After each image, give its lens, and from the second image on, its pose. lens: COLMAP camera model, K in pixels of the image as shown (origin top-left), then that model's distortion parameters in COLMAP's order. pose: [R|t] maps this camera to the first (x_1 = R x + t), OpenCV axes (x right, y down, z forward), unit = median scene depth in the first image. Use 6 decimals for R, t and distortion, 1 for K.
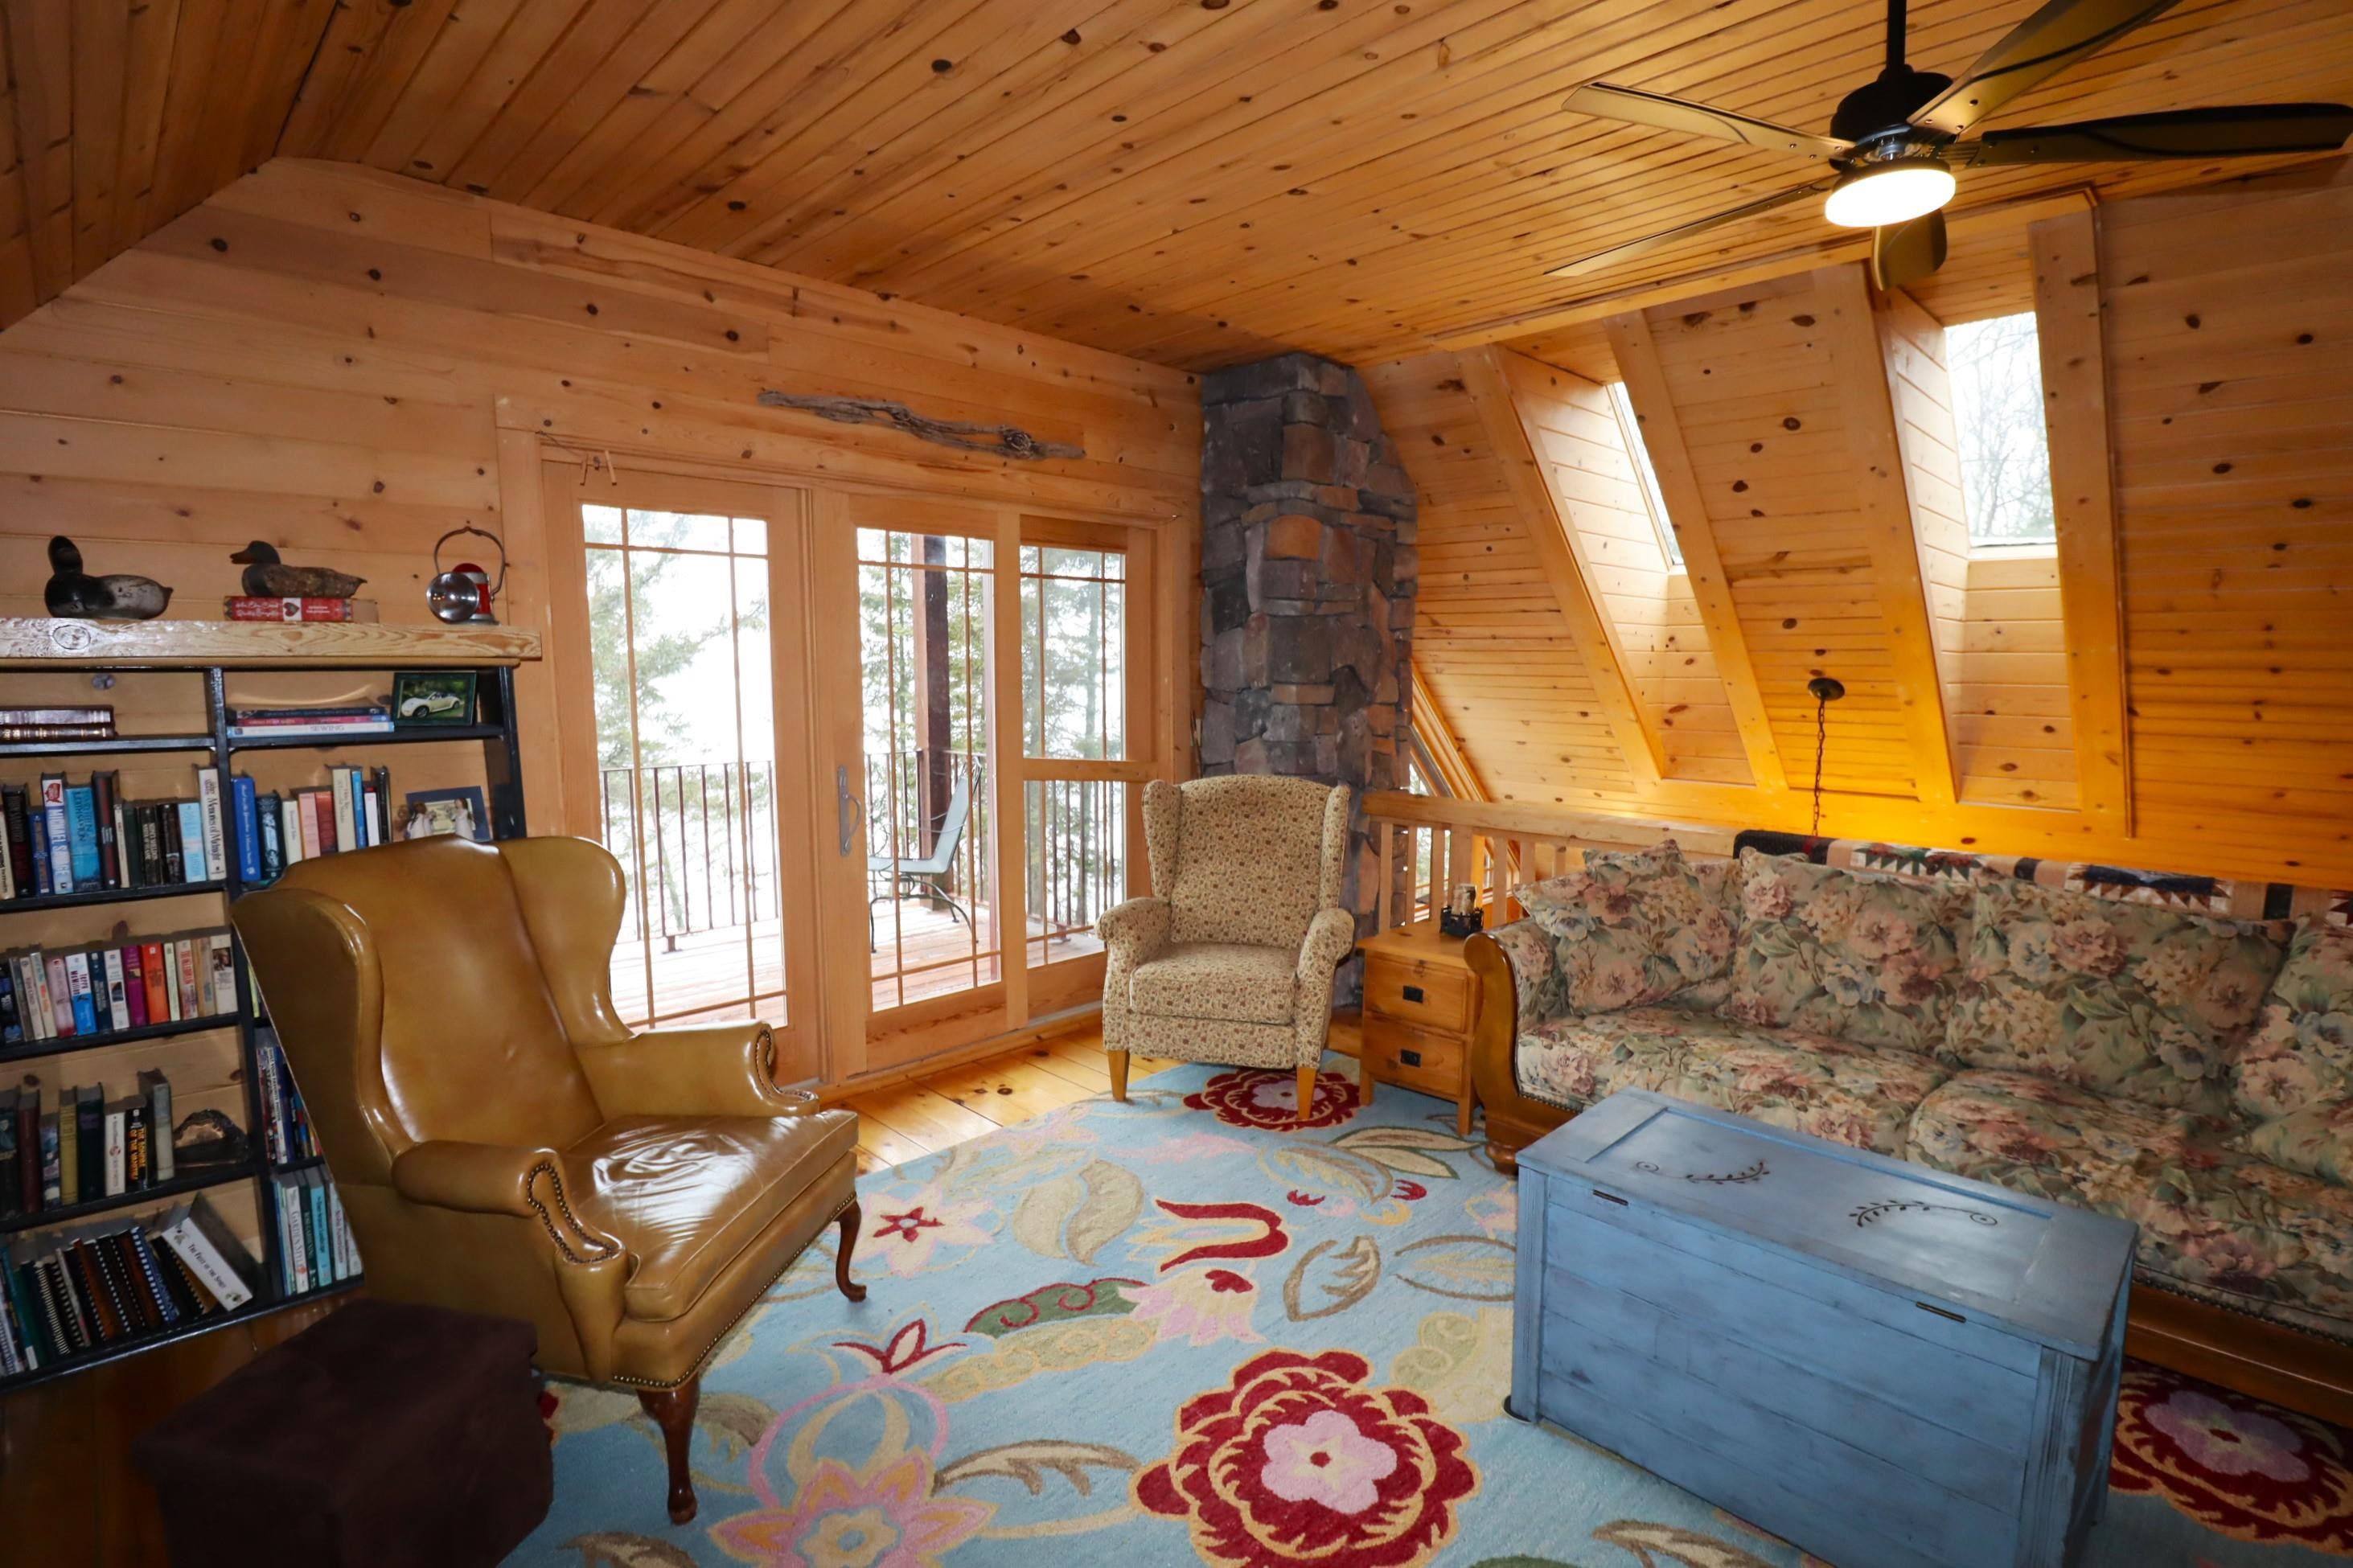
lens RADIAL K [[1127.4, 0, 1176.5], [0, 1127.4, 784.0], [0, 0, 1]] dist [-0.001373, -0.000113]
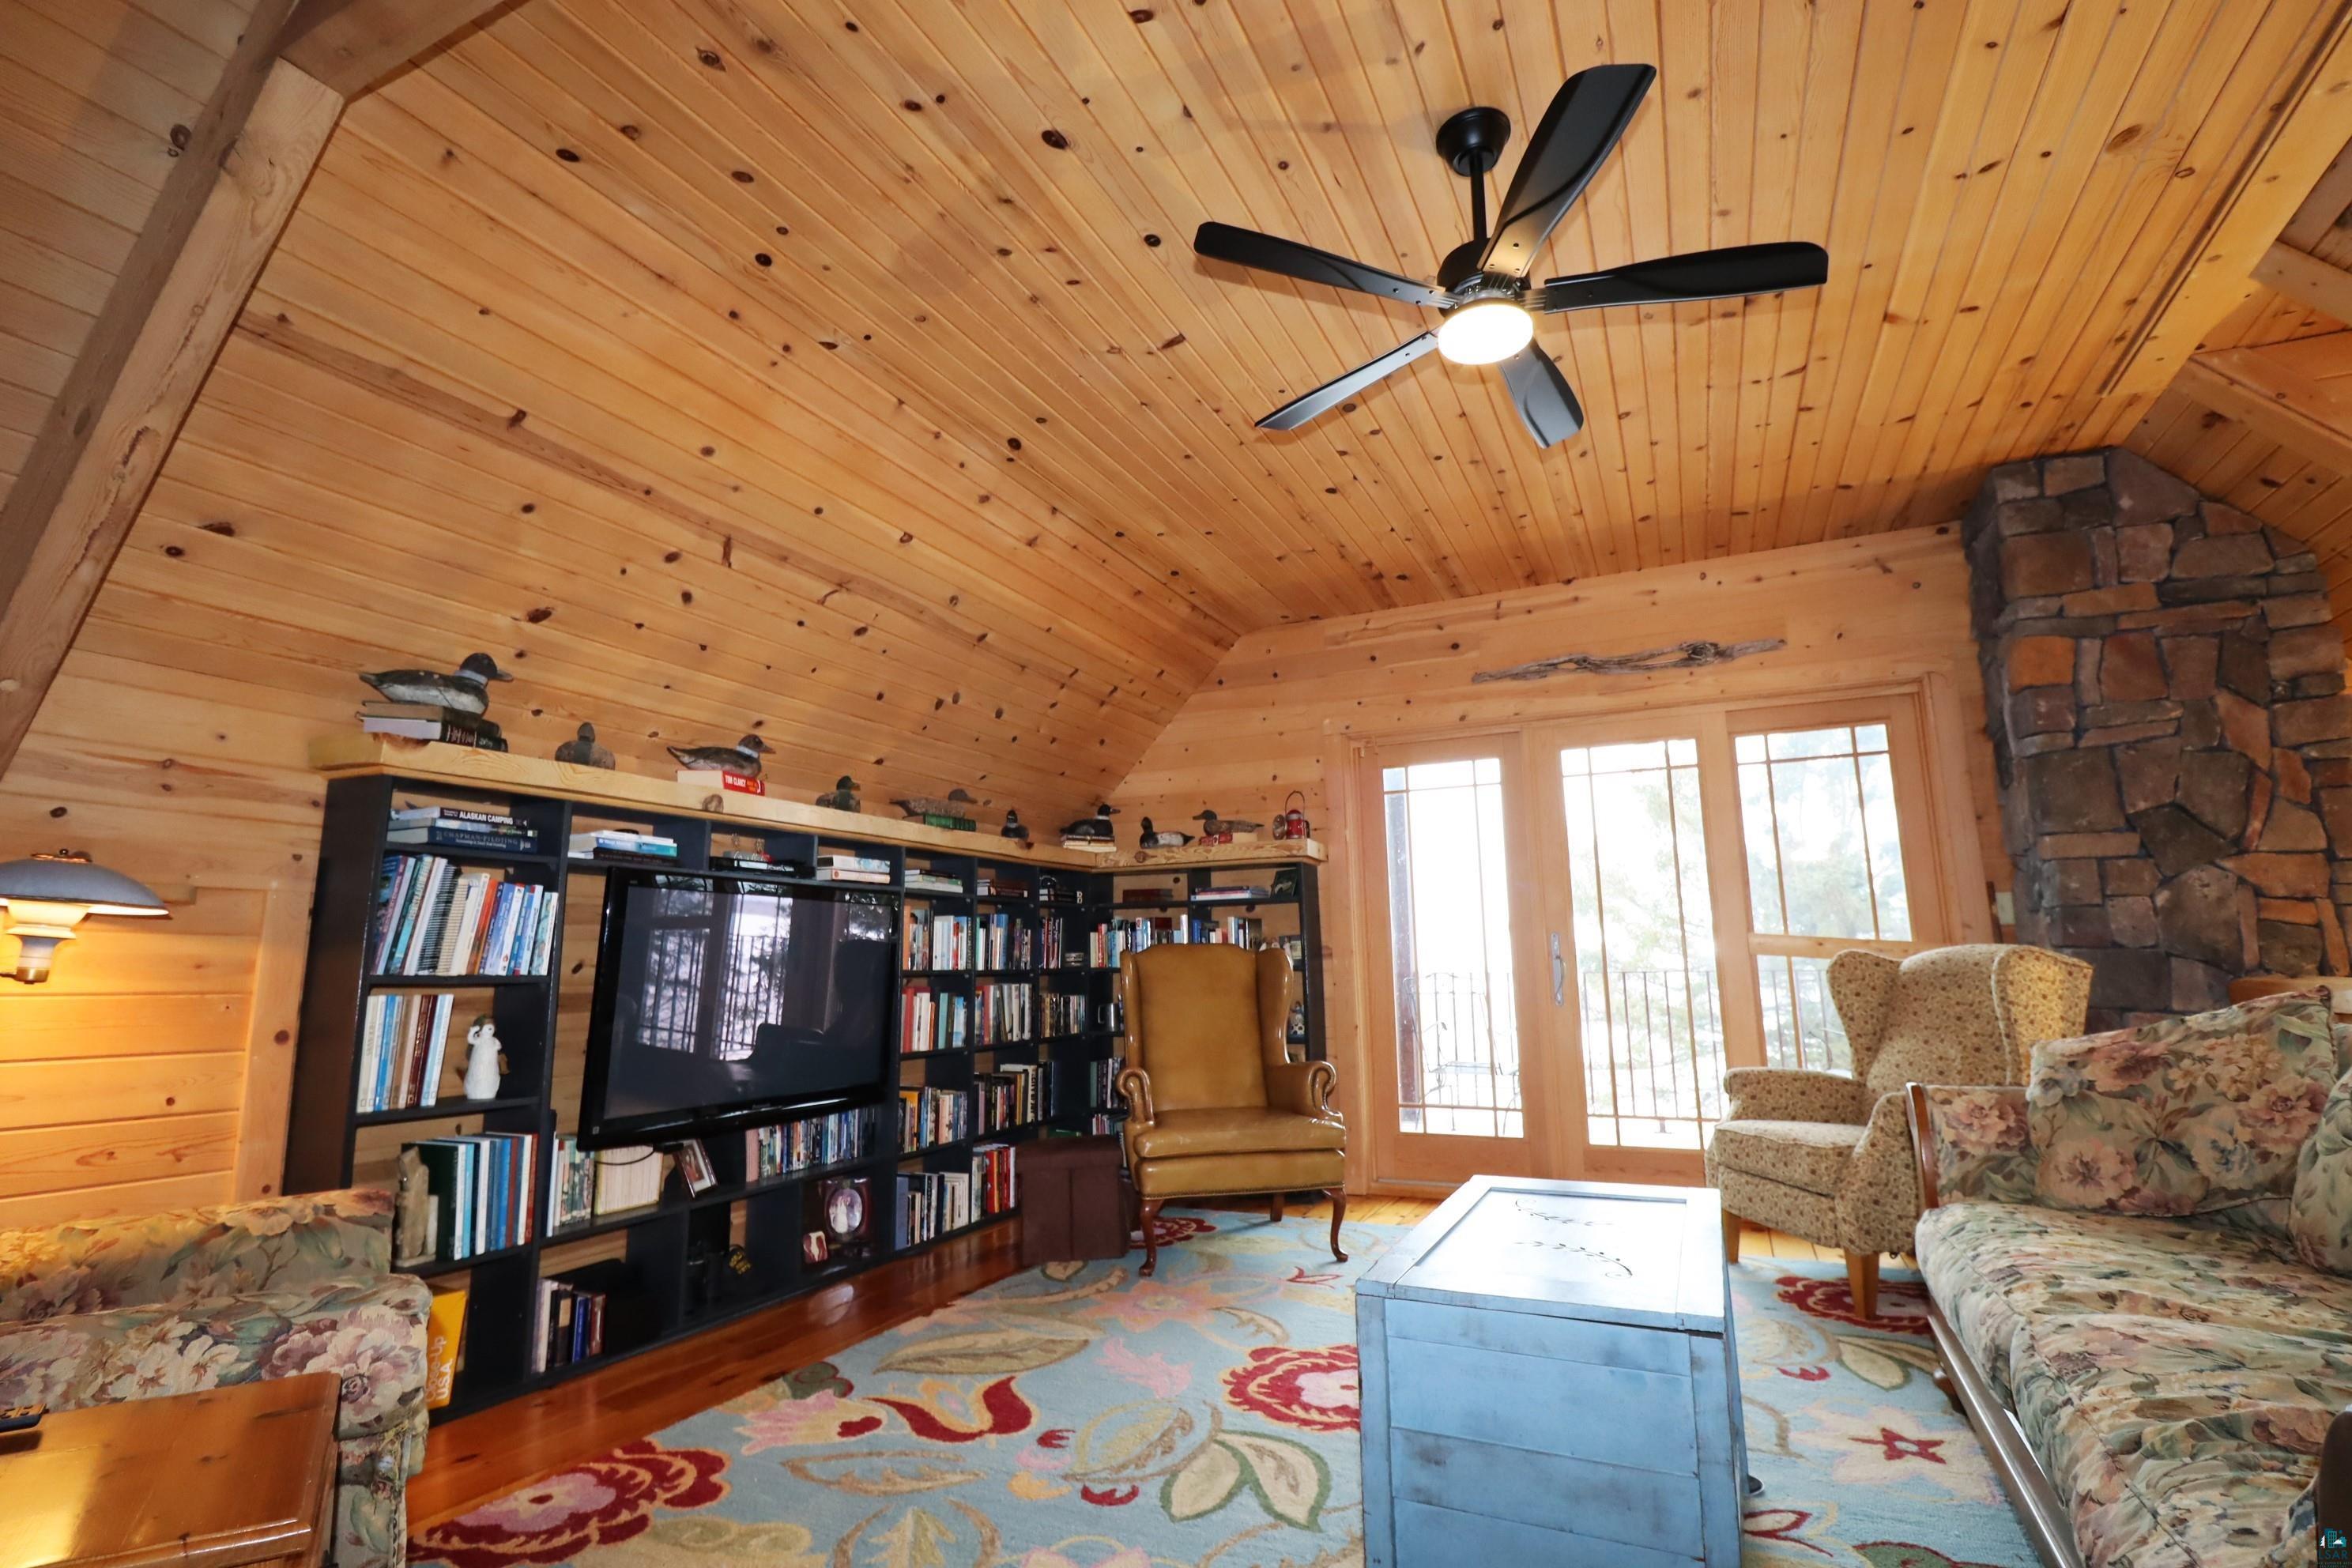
lens RADIAL K [[1093.2, 0, 1175.1], [0, 1093.2, 793.0], [0, 0, 1]] dist [-0.001614, -0.000229]
pose [[0.334160, -0.155769, -0.929555, 0.870513], [-0.094514, 0.975739, -0.197484, 0.134888], [0.937766, 0.153847, 0.311330, 0.215292]]
